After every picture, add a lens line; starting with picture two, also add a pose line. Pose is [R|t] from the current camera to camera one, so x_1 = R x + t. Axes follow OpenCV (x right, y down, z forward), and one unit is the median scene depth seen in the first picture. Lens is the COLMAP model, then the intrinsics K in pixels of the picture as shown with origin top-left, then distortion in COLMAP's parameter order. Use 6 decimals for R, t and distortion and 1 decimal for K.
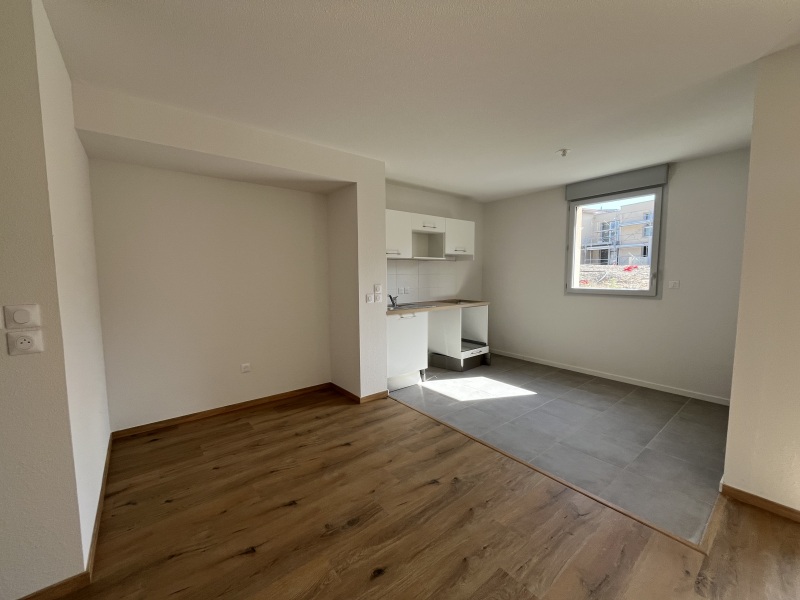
lens RADIAL K [[325.8, 0, 398.0], [0, 325.8, 298.0], [0, 0, 1]] dist [0.001515, 0.000007]
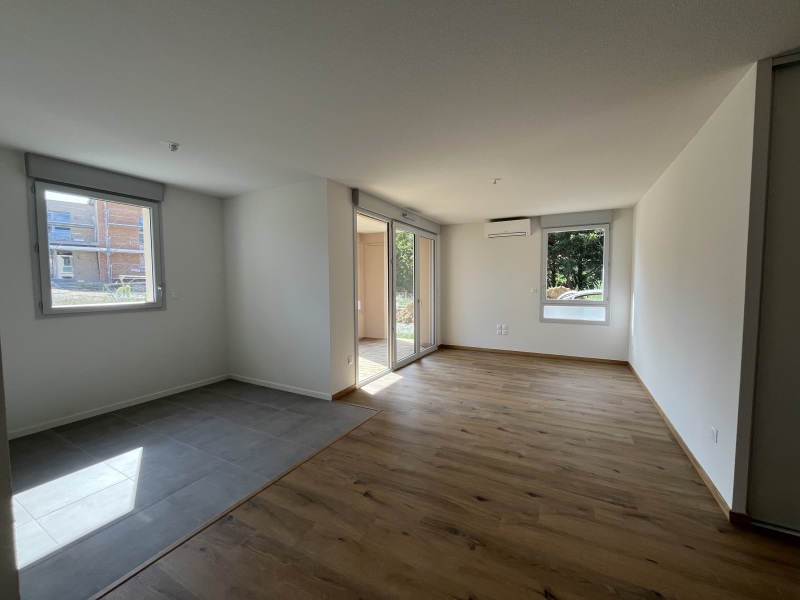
lens RADIAL K [[325.8, 0, 397.0], [0, 325.8, 299.4], [0, 0, 1]] dist [0.001515, 0.000007]
pose [[-0.393433, -0.042029, 0.918392, -0.652222], [0.076257, 0.994020, 0.078158, -0.077345], [-0.916185, 0.100784, -0.387875, 0.999756]]
